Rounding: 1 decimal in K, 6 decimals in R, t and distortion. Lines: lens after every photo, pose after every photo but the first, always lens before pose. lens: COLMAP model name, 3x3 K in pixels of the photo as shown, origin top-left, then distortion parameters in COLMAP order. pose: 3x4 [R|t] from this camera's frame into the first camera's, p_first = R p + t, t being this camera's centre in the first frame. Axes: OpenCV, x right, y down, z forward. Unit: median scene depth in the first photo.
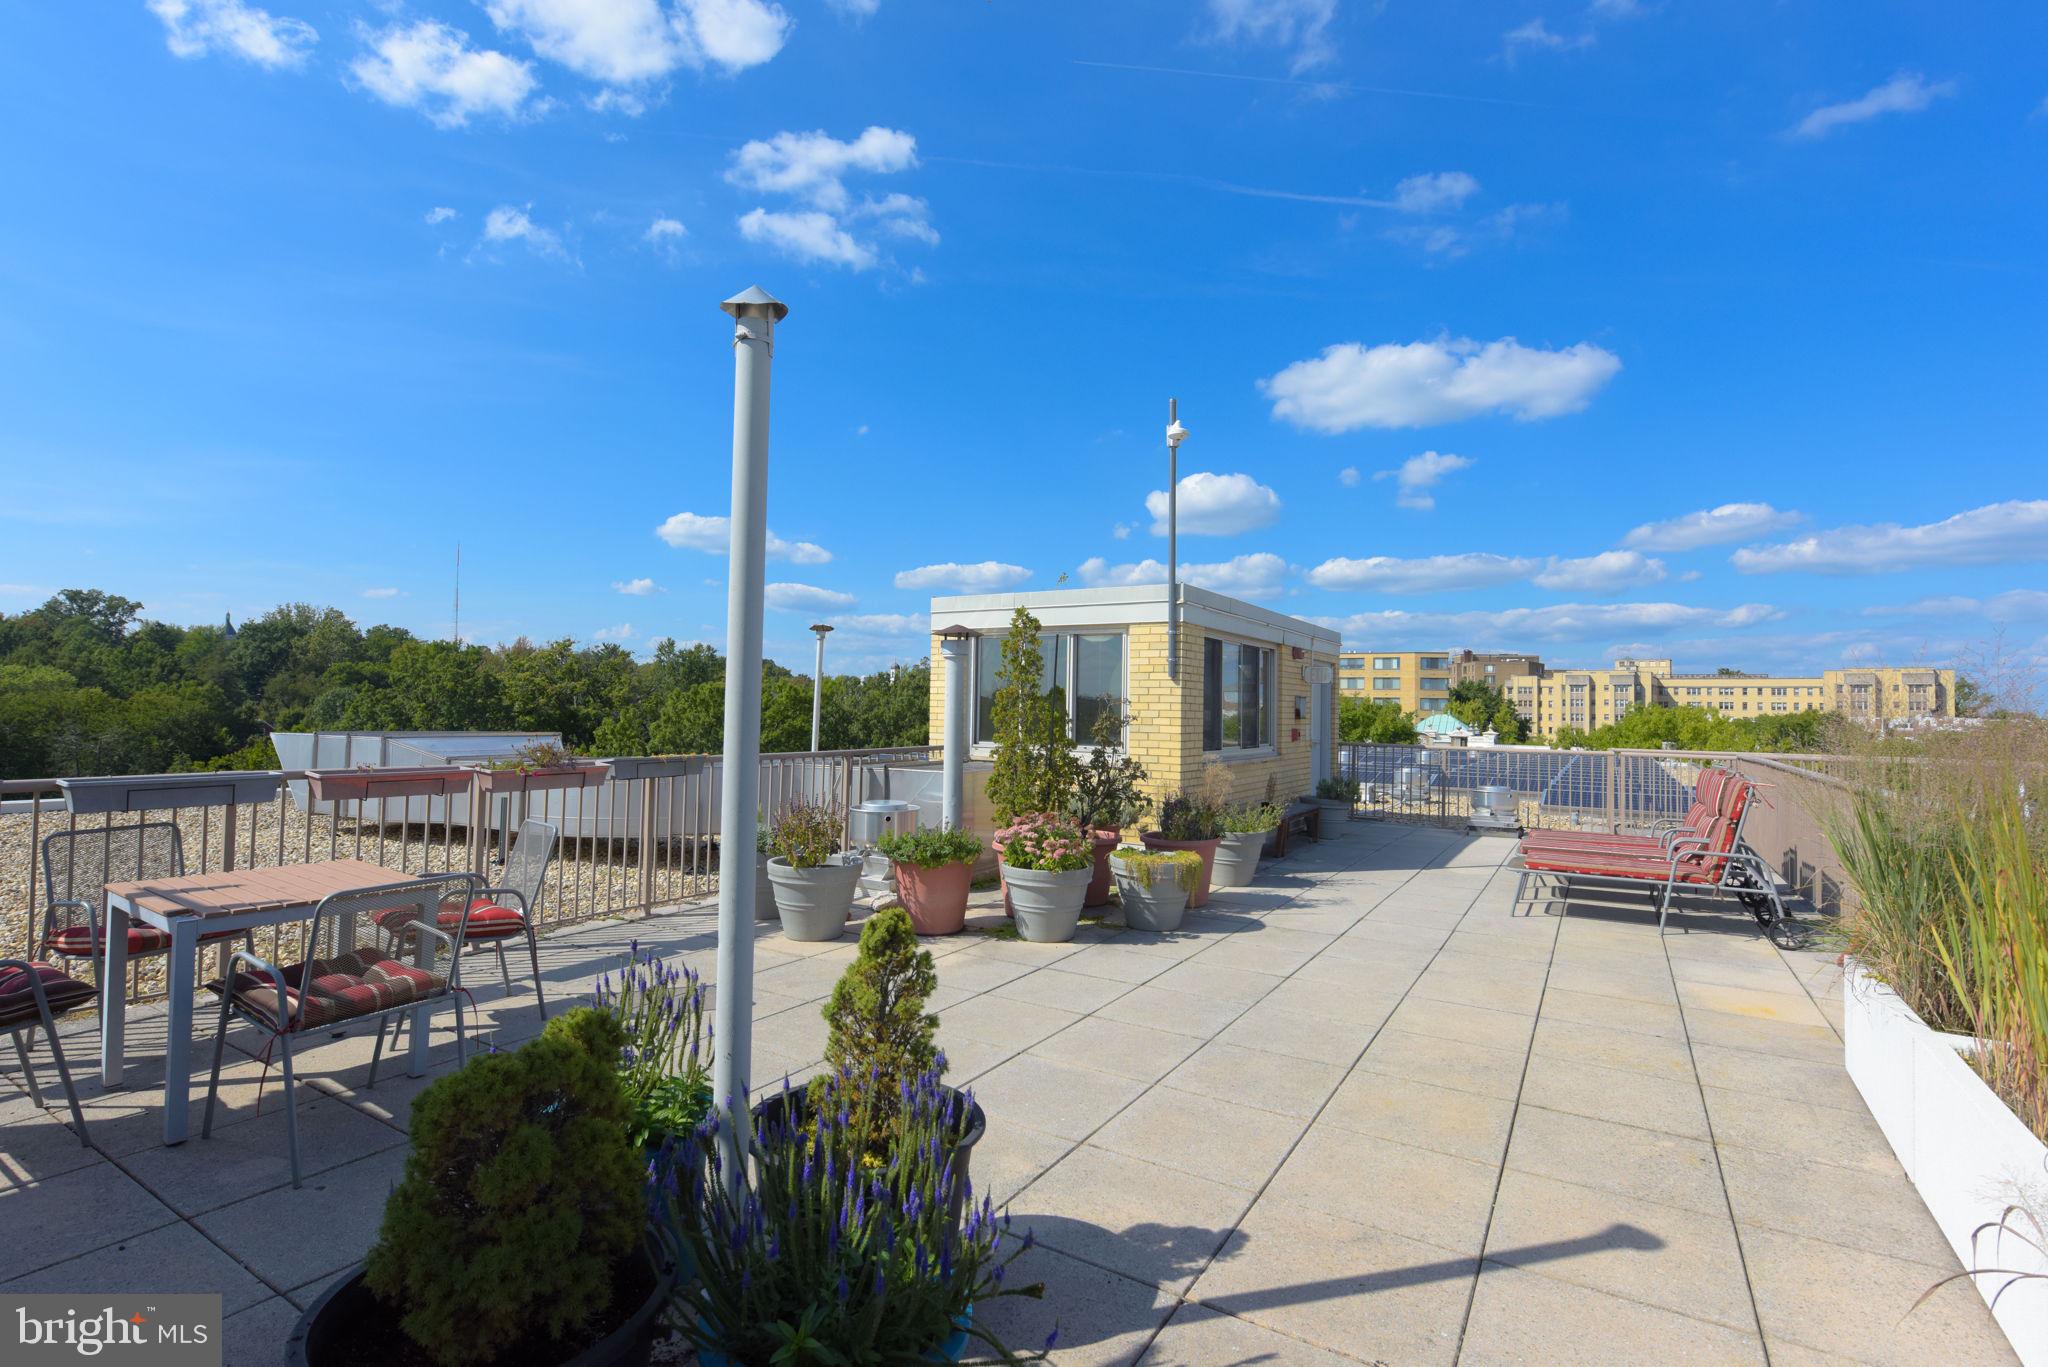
lens RADIAL K [[809.5, 0, 1024.0], [0, 809.5, 683.5], [0, 0, 1]] dist [0.006976, -0.000214]
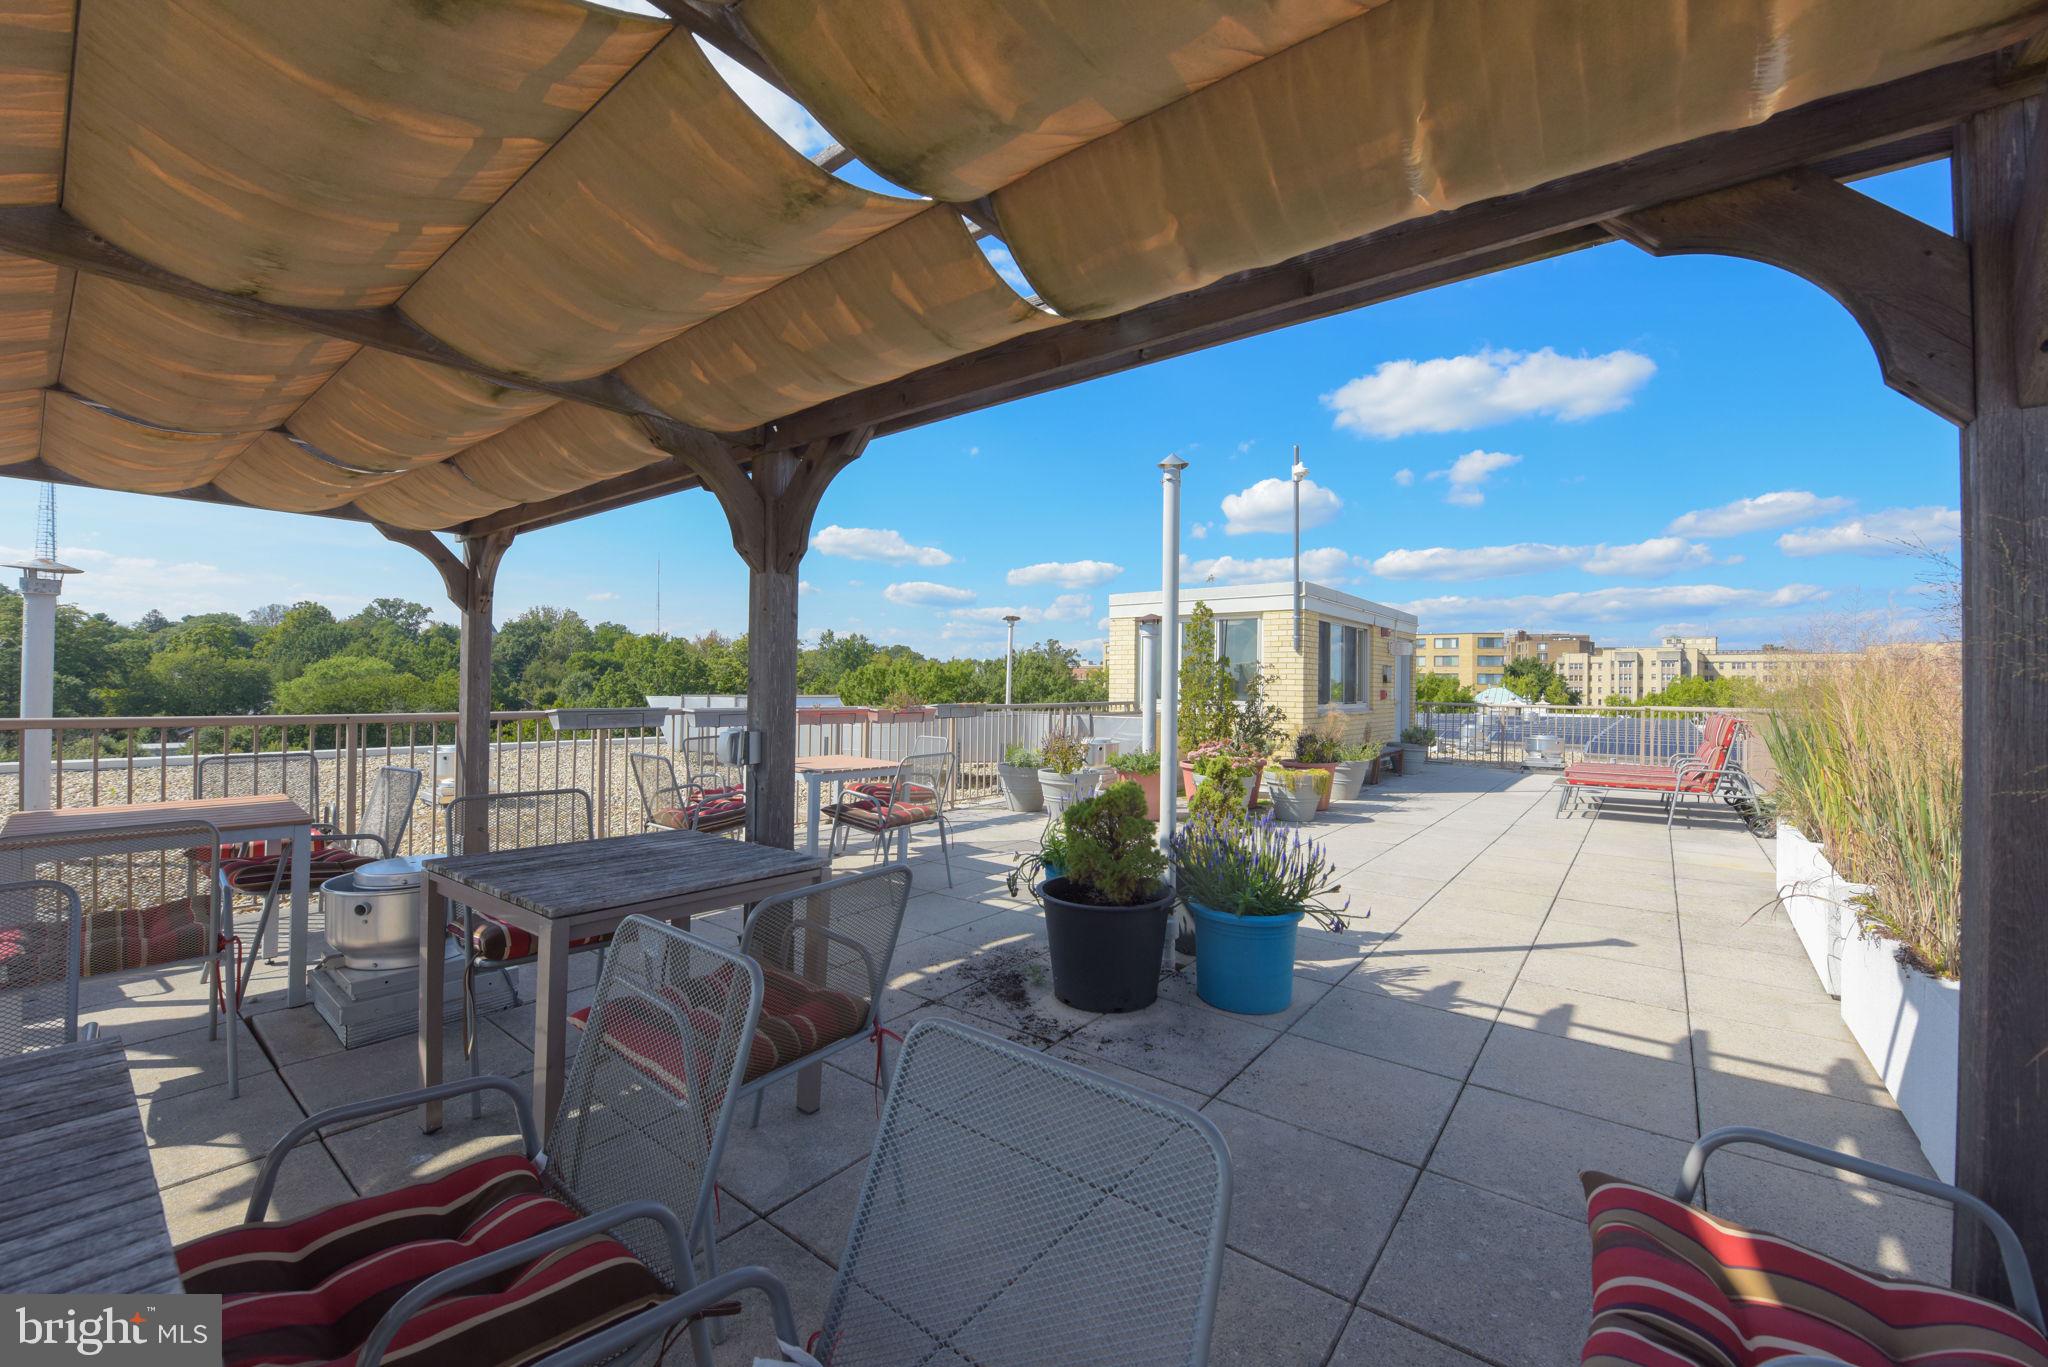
lens RADIAL K [[827.0, 0, 970.2], [0, 827.0, 657.7], [0, 0, 1]] dist [-0.001126, -0.000056]
pose [[0.996034, -0.010672, -0.088336, -0.118693], [0.008837, 0.999738, -0.021135, 0.014907], [0.088538, 0.020270, 0.995867, -0.220379]]
